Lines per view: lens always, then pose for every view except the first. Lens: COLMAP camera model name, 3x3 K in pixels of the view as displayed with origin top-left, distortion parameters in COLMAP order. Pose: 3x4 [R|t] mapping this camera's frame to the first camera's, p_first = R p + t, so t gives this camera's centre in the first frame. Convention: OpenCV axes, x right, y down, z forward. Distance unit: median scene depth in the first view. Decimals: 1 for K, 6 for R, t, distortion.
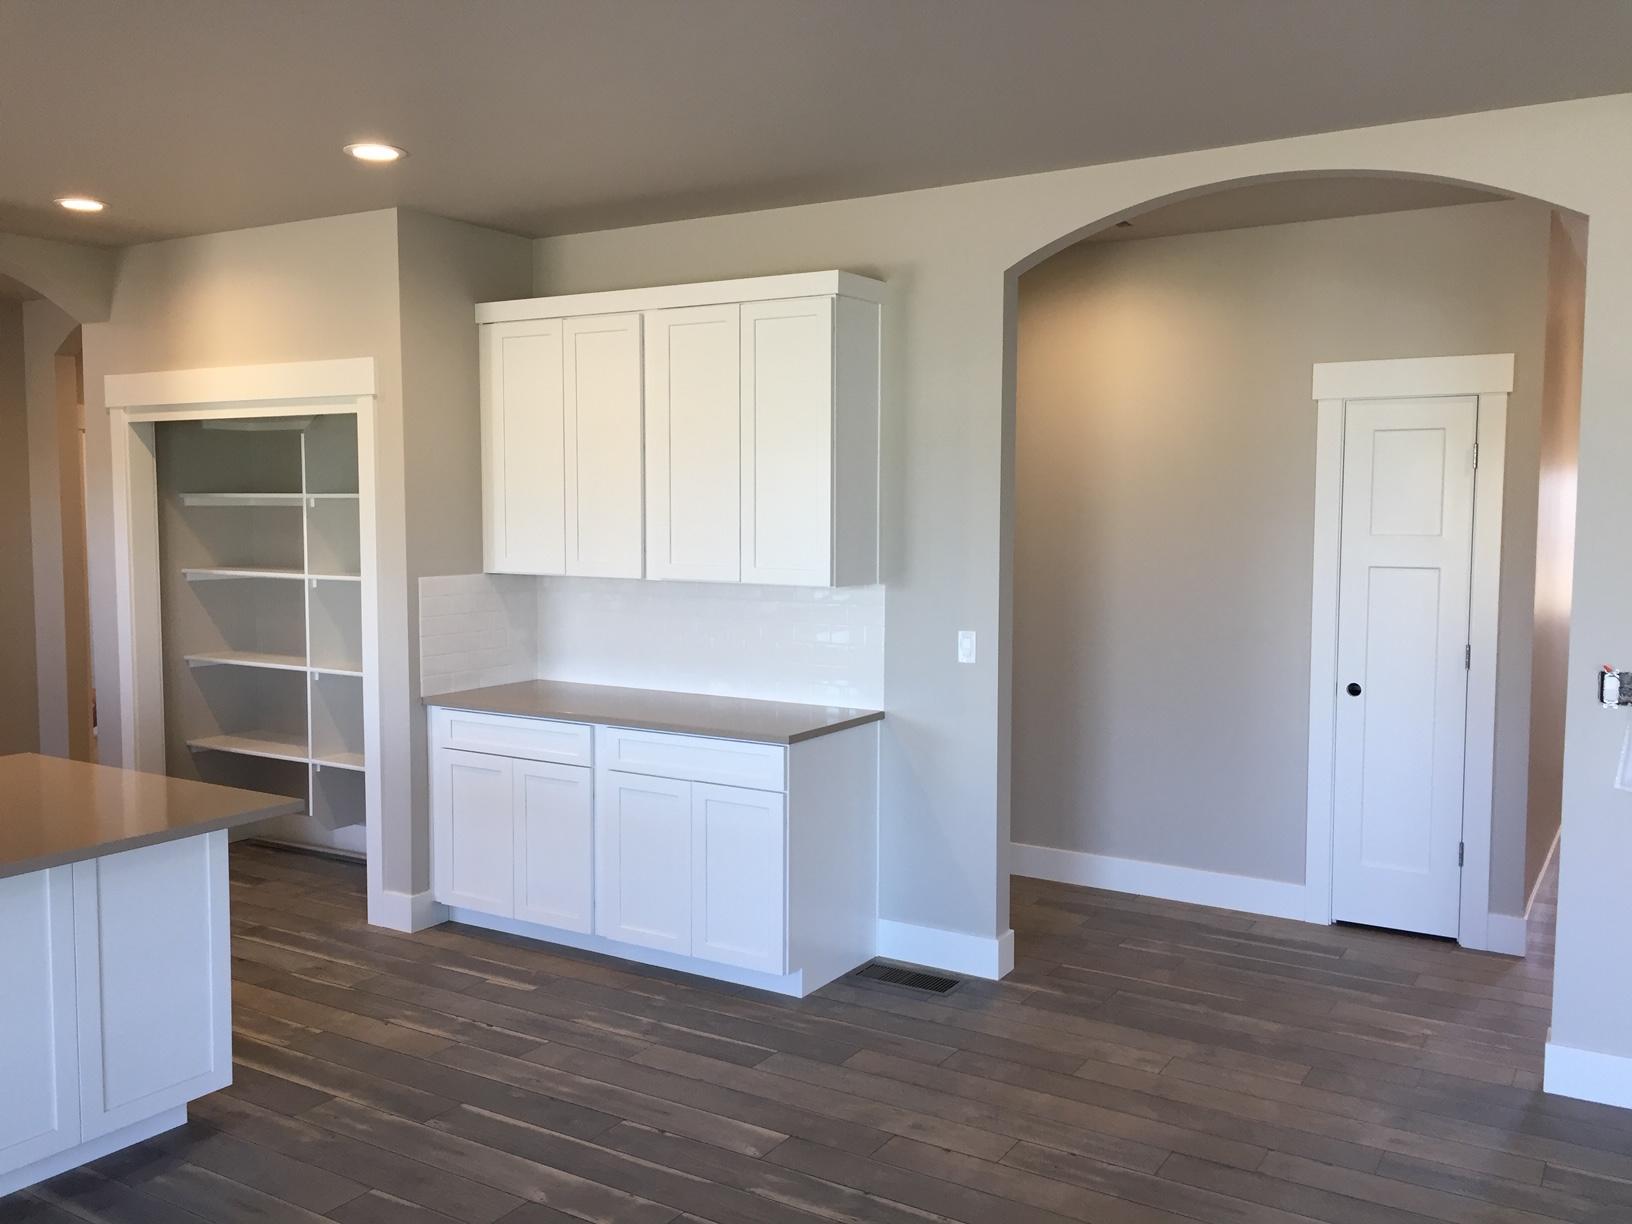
lens RADIAL K [[1381.7, 0, 818.5], [0, 1381.7, 607.4], [0, 0, 1]] dist [0.057507, -0.044940]
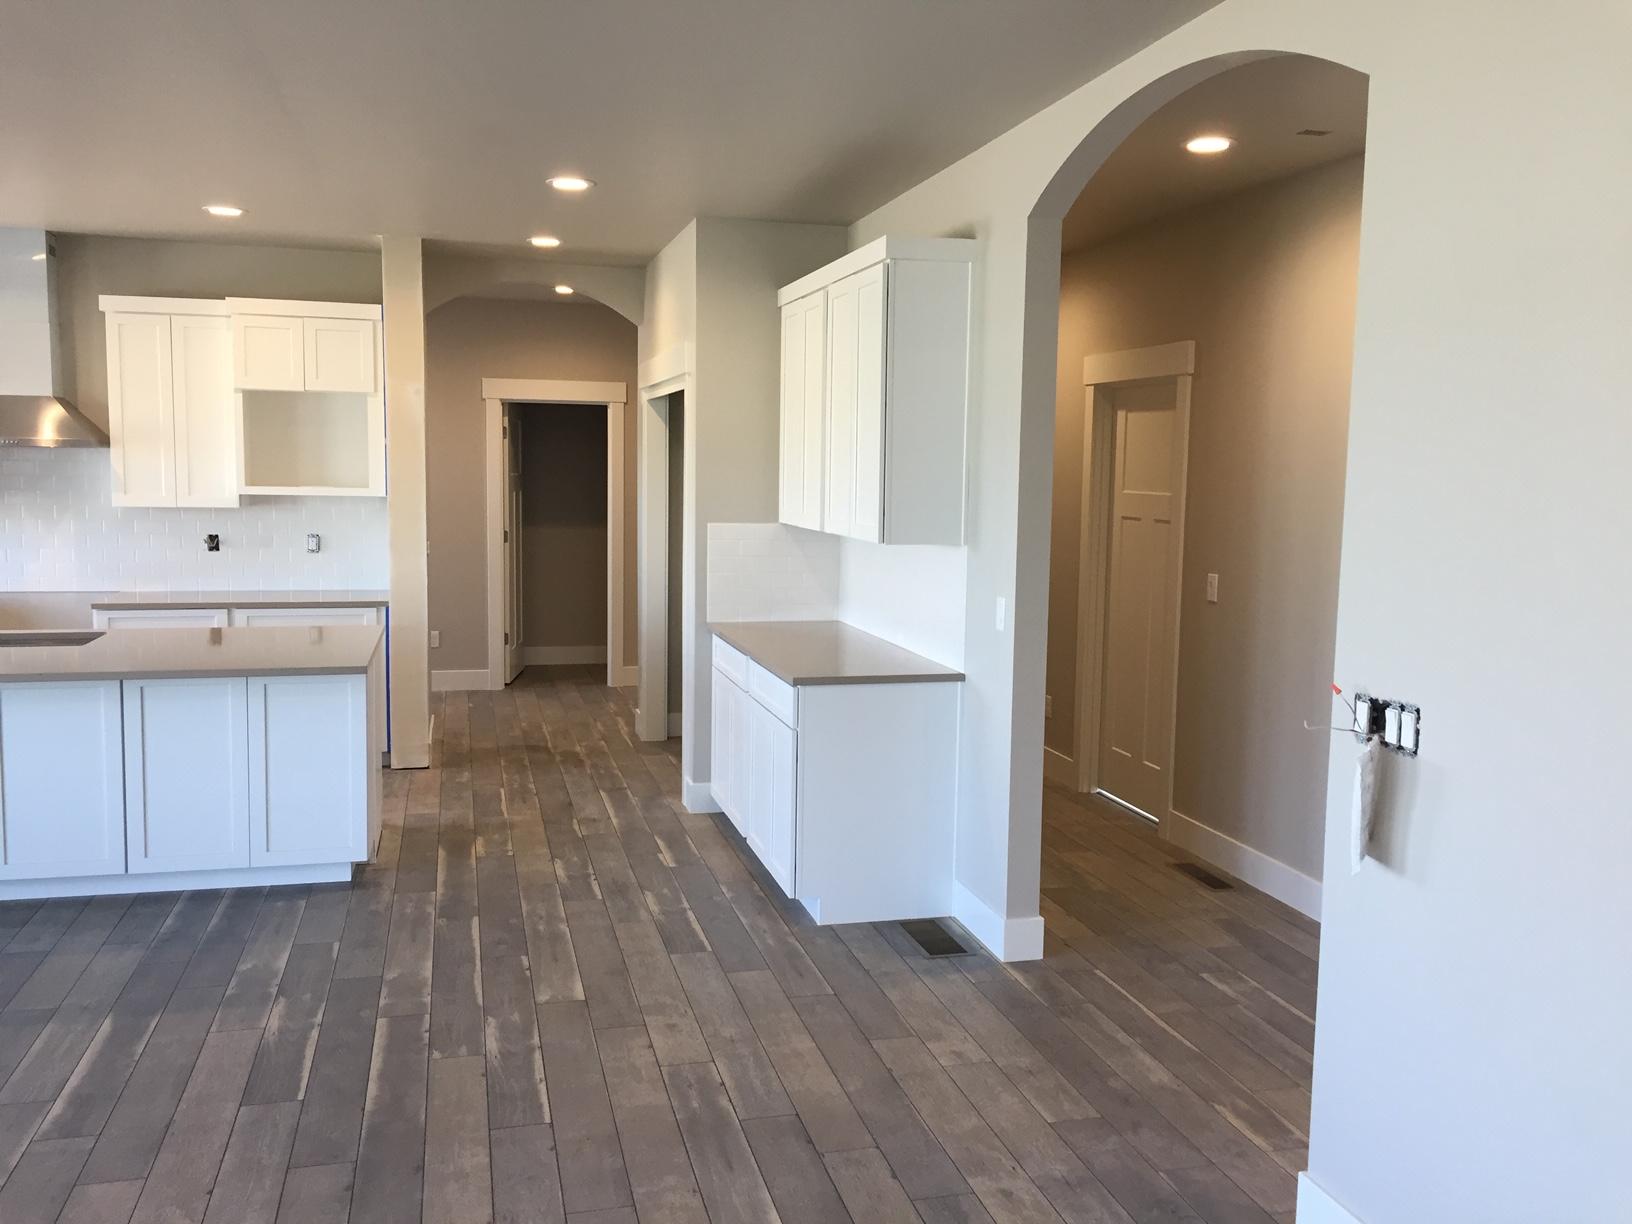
lens RADIAL K [[1381.7, 0, 816.8], [0, 1381.7, 602.1], [0, 0, 1]] dist [0.057507, -0.044940]
pose [[0.722851, 0.076354, -0.686773, 0.685538], [-0.063612, 0.997009, 0.043892, -0.013612], [0.688070, 0.011960, 0.725546, 0.214409]]
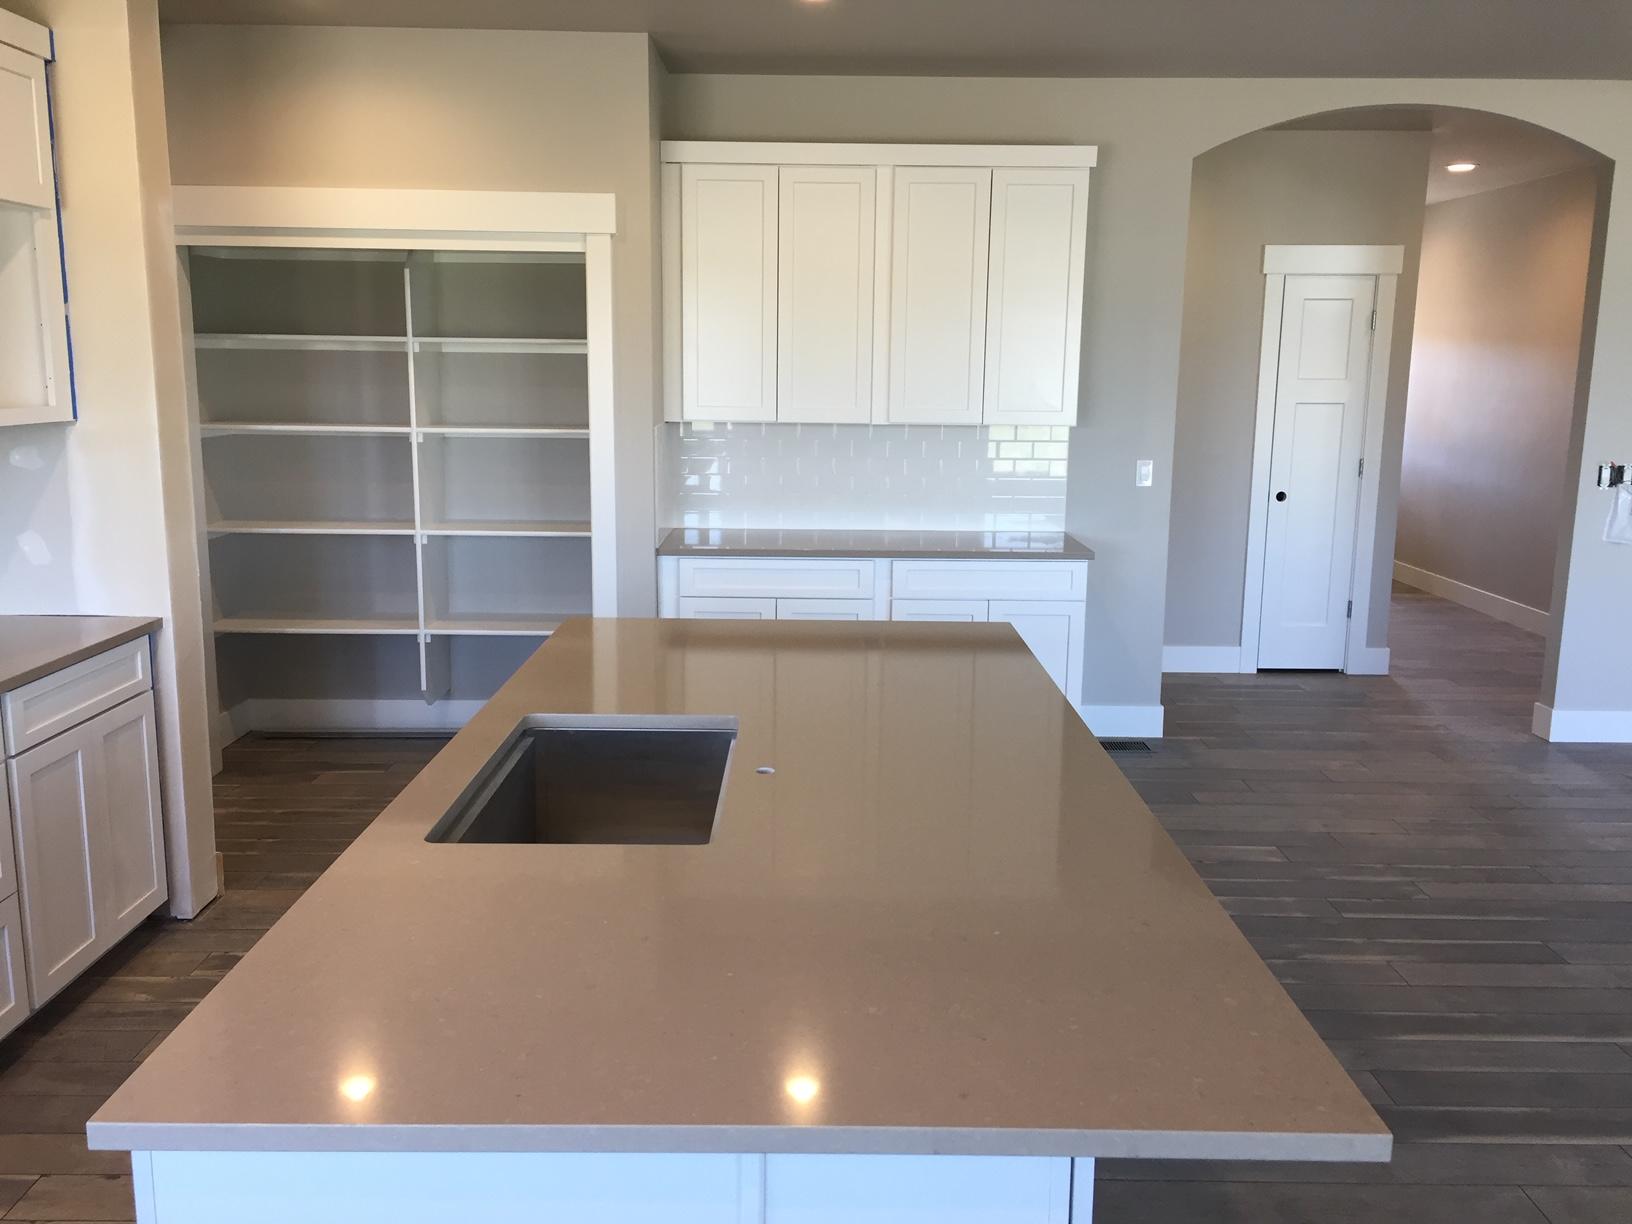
lens RADIAL K [[1381.7, 0, 811.6], [0, 1381.7, 609.8], [0, 0, 1]] dist [0.057507, -0.044940]
pose [[0.851361, -0.088919, 0.516988, -0.792812], [0.032326, 0.992549, 0.117479, -0.004777], [-0.523583, -0.083305, 0.847892, 0.109098]]
